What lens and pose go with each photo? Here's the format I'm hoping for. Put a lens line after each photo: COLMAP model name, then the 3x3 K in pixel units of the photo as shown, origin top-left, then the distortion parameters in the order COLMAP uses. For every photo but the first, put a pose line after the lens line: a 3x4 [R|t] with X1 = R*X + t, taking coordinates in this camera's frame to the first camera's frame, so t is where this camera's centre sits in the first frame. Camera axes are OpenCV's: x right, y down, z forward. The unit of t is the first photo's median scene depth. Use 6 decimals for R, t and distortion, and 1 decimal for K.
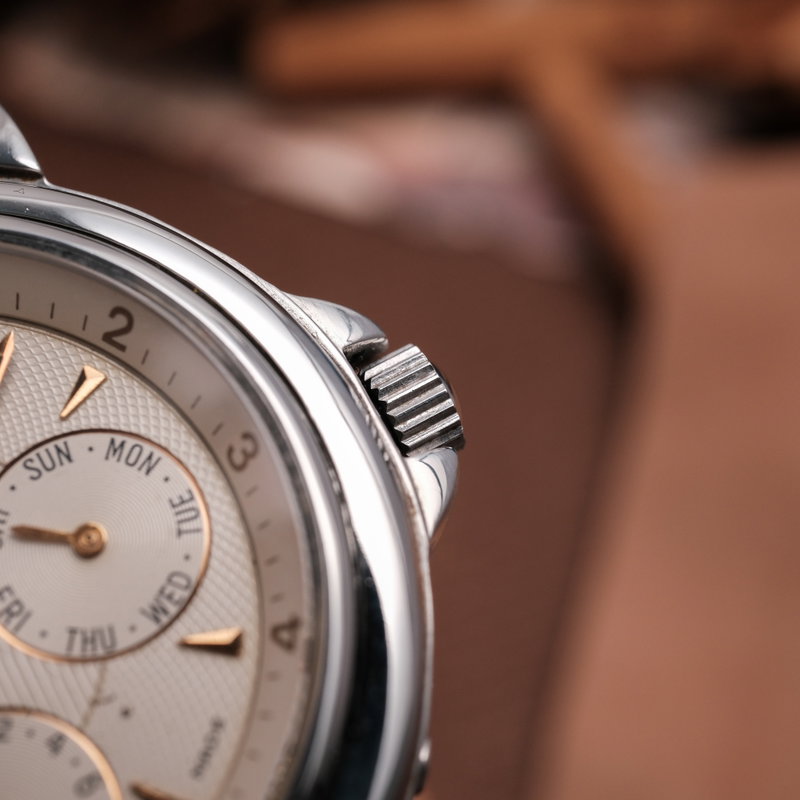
lens RADIAL K [[1459.5, 0, 393.6], [0, 1459.5, 397.9], [0, 0, 1]] dist [0.053451, 0.000000]
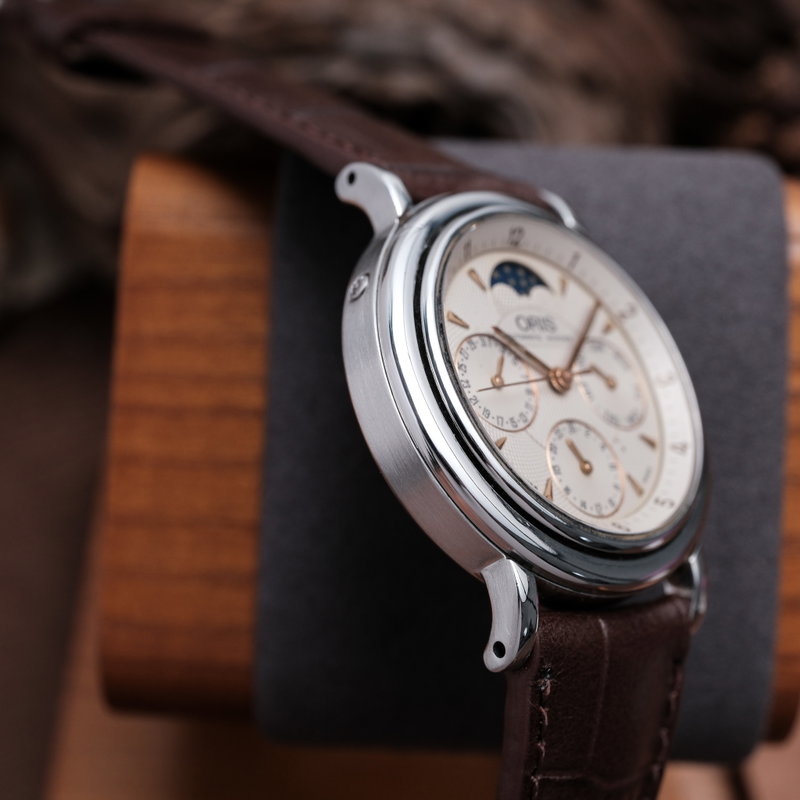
lens RADIAL K [[1459.5, 0, 399.3], [0, 1459.5, 400.7], [0, 0, 1]] dist [0.053451, 0.000000]
pose [[0.782169, 0.446208, 0.434868, -1.486653], [-0.330733, 0.888838, -0.317147, 0.983722], [-0.528041, 0.104237, 0.842797, -0.824295]]
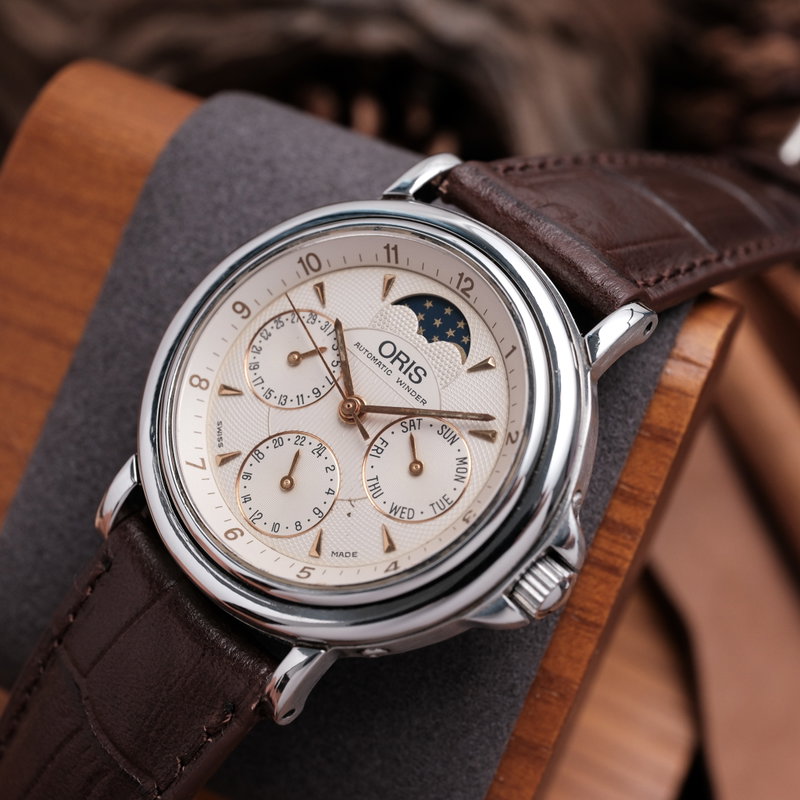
lens RADIAL K [[1459.5, 0, 406.2], [0, 1459.5, 405.0], [0, 0, 1]] dist [0.053451, 0.000000]
pose [[0.259536, 0.884726, -0.387171, 0.524708], [-0.767675, 0.432244, 0.473117, -0.925572], [0.585931, 0.174430, 0.791365, -0.704669]]
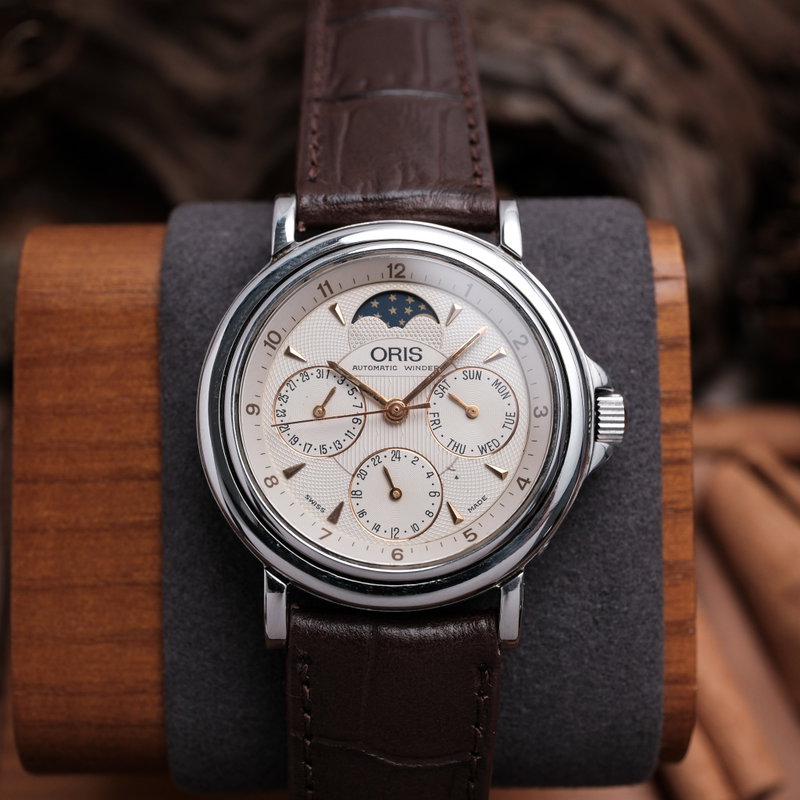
lens RADIAL K [[1459.5, 0, 400.9], [0, 1459.5, 400.0], [0, 0, 1]] dist [0.053451, 0.000000]
pose [[0.869125, 0.490778, -0.061303, -0.167000], [-0.468055, 0.856205, 0.218717, -0.421746], [0.159830, -0.161400, 0.973861, -1.519814]]
